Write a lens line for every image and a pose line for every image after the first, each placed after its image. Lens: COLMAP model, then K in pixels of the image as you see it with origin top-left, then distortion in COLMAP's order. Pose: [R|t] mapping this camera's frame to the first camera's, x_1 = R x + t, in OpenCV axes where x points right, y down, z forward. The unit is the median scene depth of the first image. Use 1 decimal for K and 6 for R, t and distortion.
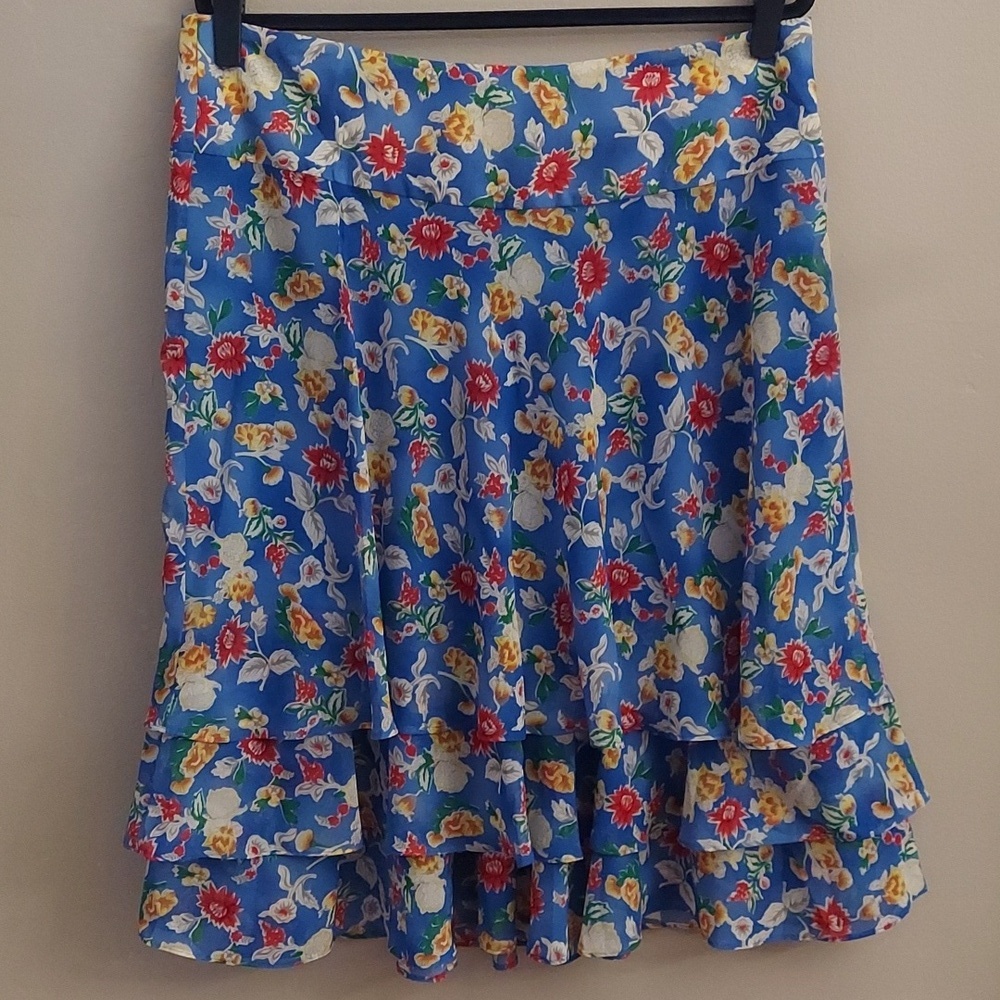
lens RADIAL K [[1453.5, 0, 495.3], [0, 1453.5, 513.9], [0, 0, 1]] dist [0.100467, -0.157118]
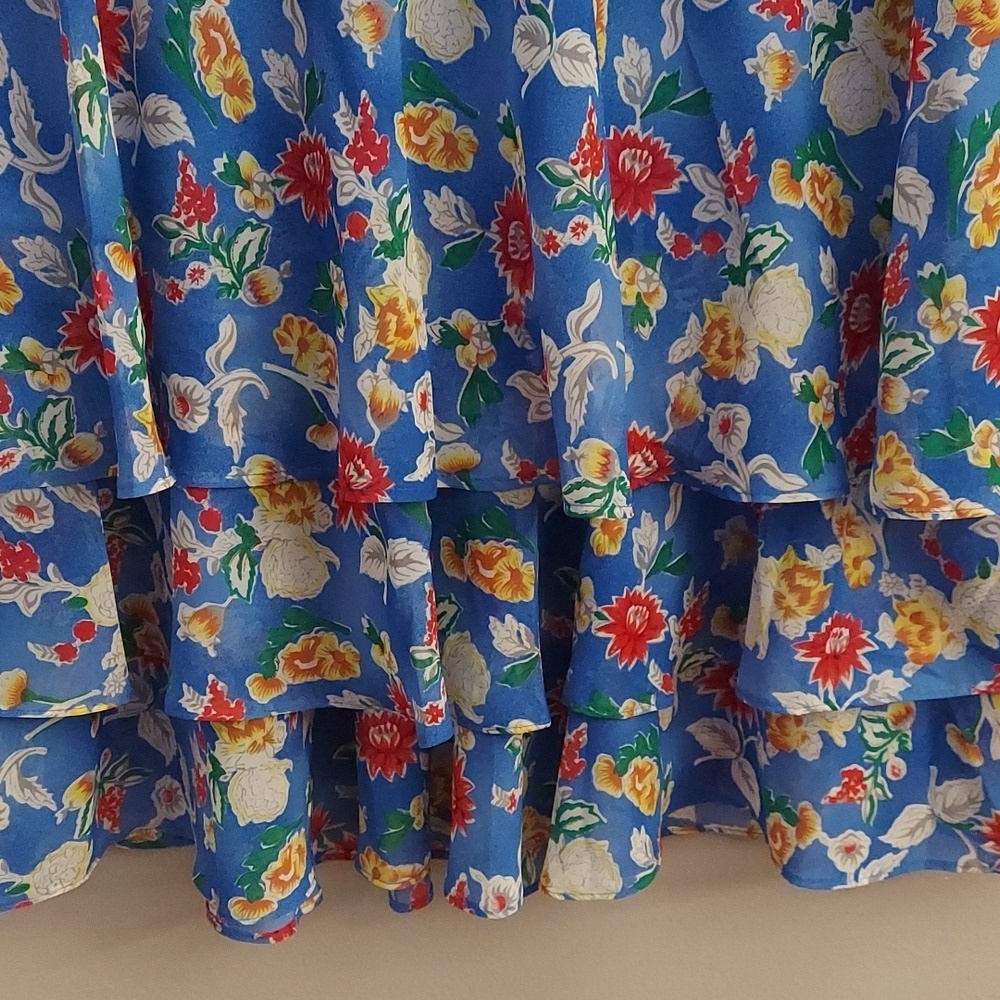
lens RADIAL K [[1453.5, 0, 495.3], [0, 1453.5, 513.9], [0, 0, 1]] dist [0.100467, -0.157118]
pose [[0.999926, 0.004764, -0.011230, 0.046164], [-0.002835, 0.986141, 0.165886, 0.076571], [0.011865, -0.165842, 0.986081, 0.504888]]
